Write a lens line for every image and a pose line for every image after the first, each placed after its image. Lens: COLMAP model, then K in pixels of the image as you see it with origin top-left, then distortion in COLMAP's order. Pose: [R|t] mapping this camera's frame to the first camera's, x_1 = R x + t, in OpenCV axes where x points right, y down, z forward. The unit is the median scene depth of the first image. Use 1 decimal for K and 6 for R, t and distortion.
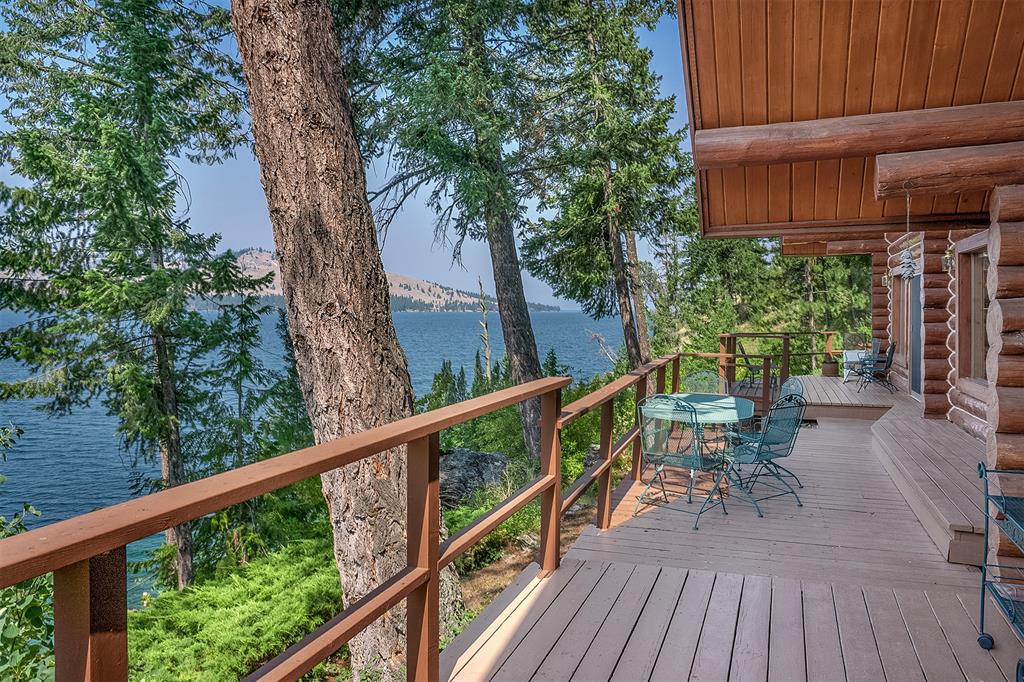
lens RADIAL K [[719.7, 0, 514.8], [0, 719.7, 333.3], [0, 0, 1]] dist [0.032706, 0.003454]
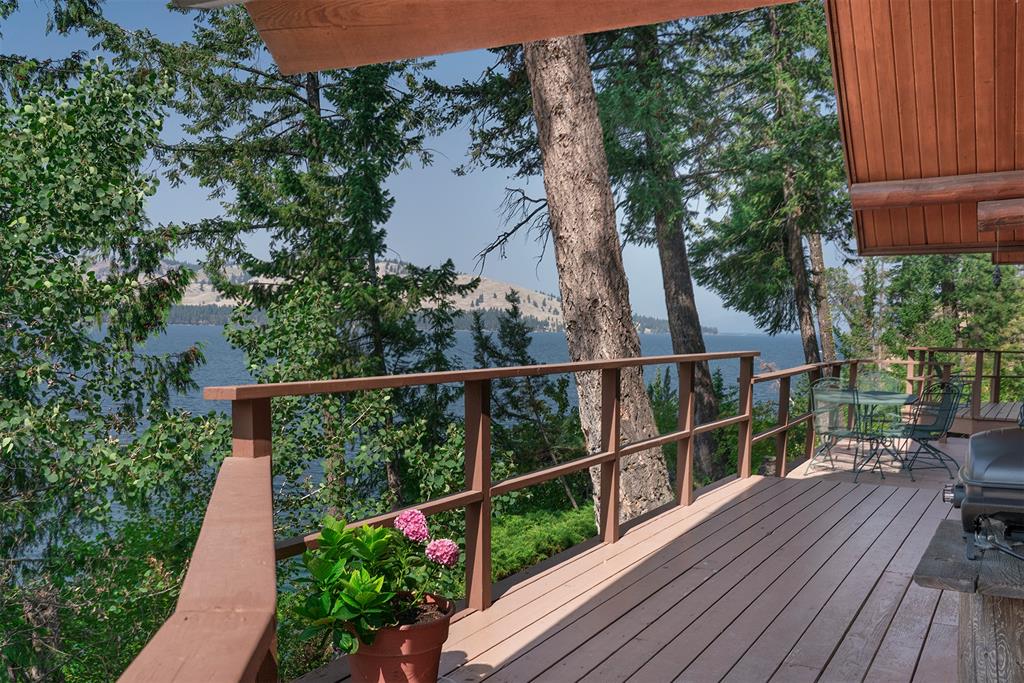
lens RADIAL K [[932.7, 0, 512.5], [0, 932.7, 348.6], [0, 0, 1]] dist [0.036630, -0.008592]
pose [[0.987946, 0.019285, -0.153593, -0.034482], [-0.021119, 0.999724, -0.010322, 0.022966], [0.153351, 0.013441, 0.988080, -0.256103]]
